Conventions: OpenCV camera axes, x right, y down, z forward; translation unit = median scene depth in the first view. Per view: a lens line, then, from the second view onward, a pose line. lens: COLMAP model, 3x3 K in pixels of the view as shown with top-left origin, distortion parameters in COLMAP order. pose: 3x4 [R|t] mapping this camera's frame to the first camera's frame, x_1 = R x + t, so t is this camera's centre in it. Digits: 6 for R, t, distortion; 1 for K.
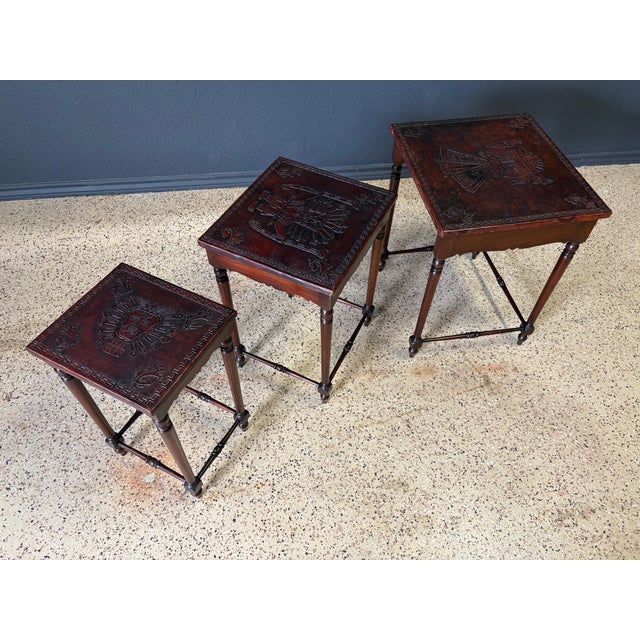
lens RADIAL K [[491.5, 0, 323.5], [0, 491.5, 319.6], [0, 0, 1]] dist [0.046087, -0.059938]
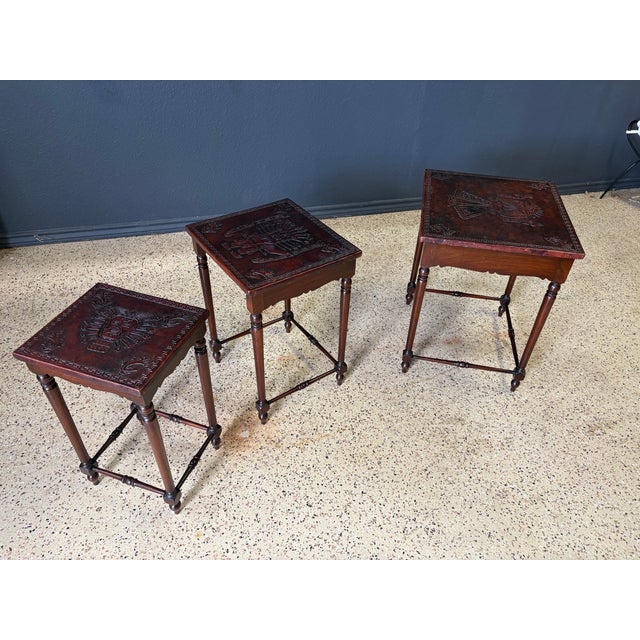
lens RADIAL K [[491.4, 0, 318.3], [0, 491.4, 318.4], [0, 0, 1]] dist [0.045085, -0.058520]
pose [[0.992577, -0.074664, 0.096002, -0.270097], [0.091559, 0.978319, -0.185767, 0.282756], [-0.080050, 0.193178, 0.977893, -0.179908]]
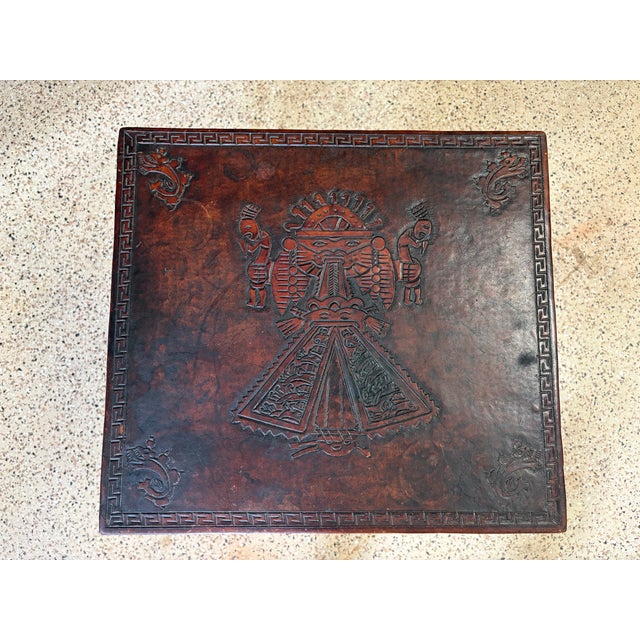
lens RADIAL K [[491.4, 0, 318.3], [0, 491.4, 318.4], [0, 0, 1]] dist [0.045085, -0.058520]
pose [[0.904020, -0.425062, 0.045499, -0.097473], [0.329601, 0.760832, 0.559015, -0.386819], [-0.272233, -0.490364, 0.827908, 0.531600]]
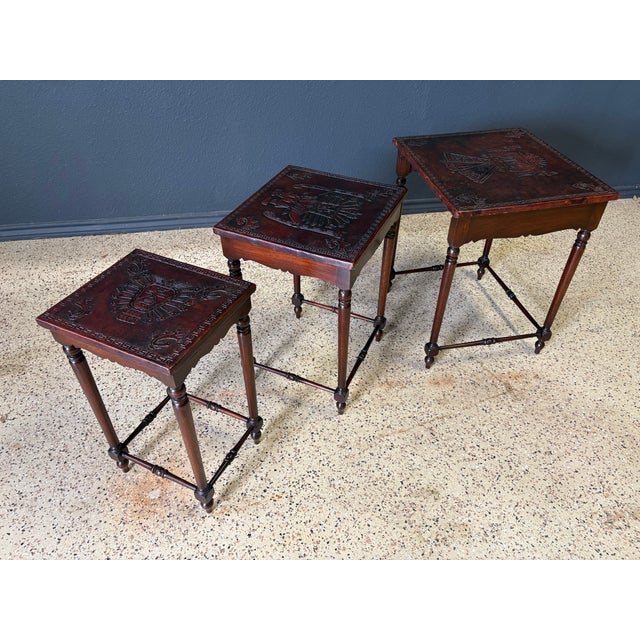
lens RADIAL K [[491.4, 0, 318.3], [0, 491.4, 318.4], [0, 0, 1]] dist [0.045085, -0.058520]
pose [[0.999445, -0.031144, 0.011835, -0.050954], [0.032786, 0.982515, -0.183274, 0.177384], [-0.005920, 0.183560, 0.982991, 0.045316]]
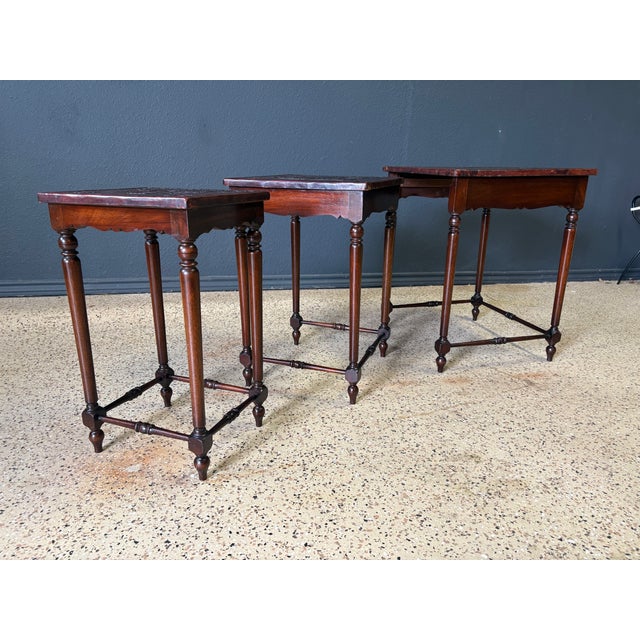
lens RADIAL K [[490.5, 0, 322.1], [0, 490.5, 320.4], [0, 0, 1]] dist [0.050565, -0.066445]
pose [[0.995262, -0.037335, 0.089776, -0.131178], [0.080270, 0.836551, -0.541978, 0.549268], [-0.054867, 0.546616, 0.835584, 0.255731]]
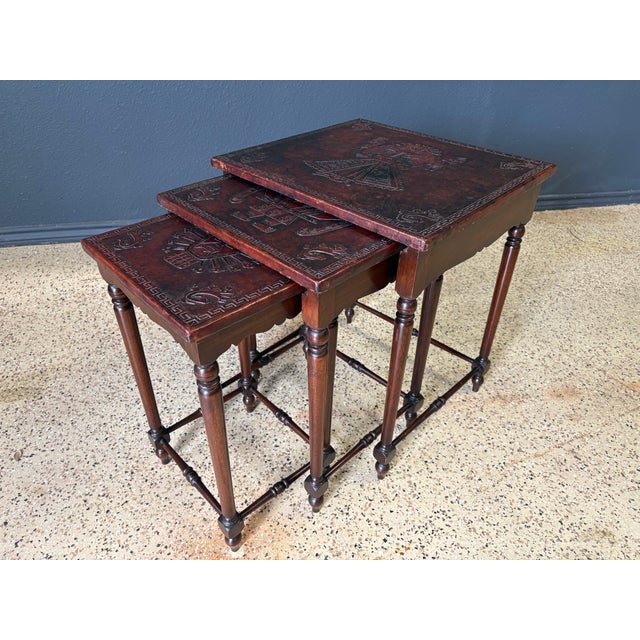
lens RADIAL K [[491.4, 0, 318.3], [0, 491.4, 318.4], [0, 0, 1]] dist [0.045085, -0.058520]
pose [[0.996911, -0.049936, 0.060625, -0.264362], [0.063951, 0.964180, -0.257424, 0.194750], [-0.045599, 0.260505, 0.964395, 0.269048]]
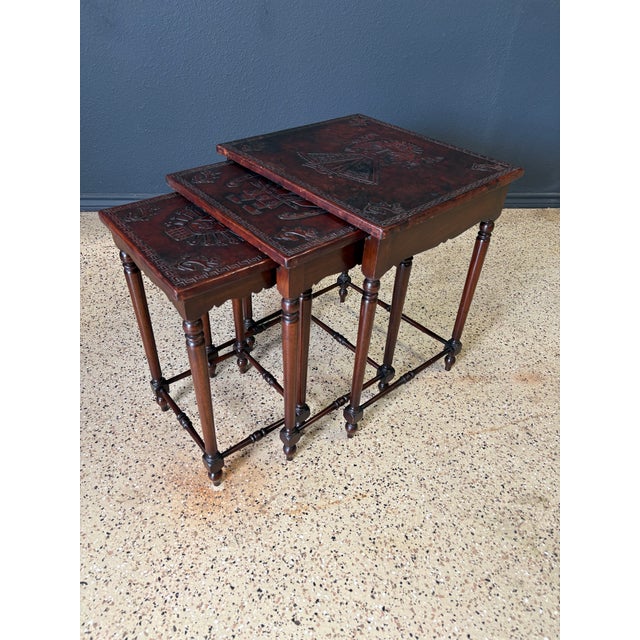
lens RADIAL K [[488.6, 0, 318.1], [0, 488.6, 321.0], [0, 0, 1]] dist [0.021409, -0.003370]
pose [[0.999672, 0.017007, 0.019165, -0.211081], [-0.012425, 0.975886, -0.217926, 0.230597], [-0.022410, 0.217616, 0.975777, 0.183252]]
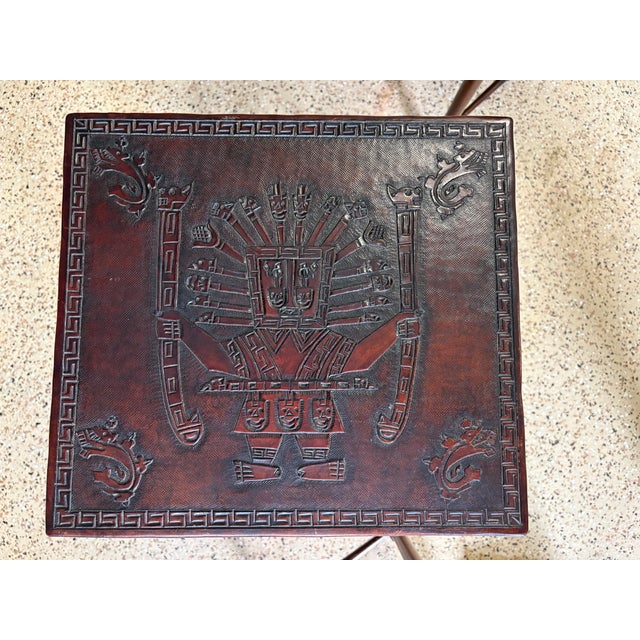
lens RADIAL K [[491.4, 0, 318.3], [0, 491.4, 318.4], [0, 0, 1]] dist [0.045085, -0.058520]
pose [[0.465932, -0.882433, 0.064957, -0.266633], [0.675442, 0.402139, 0.618111, -0.260053], [-0.571564, -0.244123, 0.783402, 0.560713]]
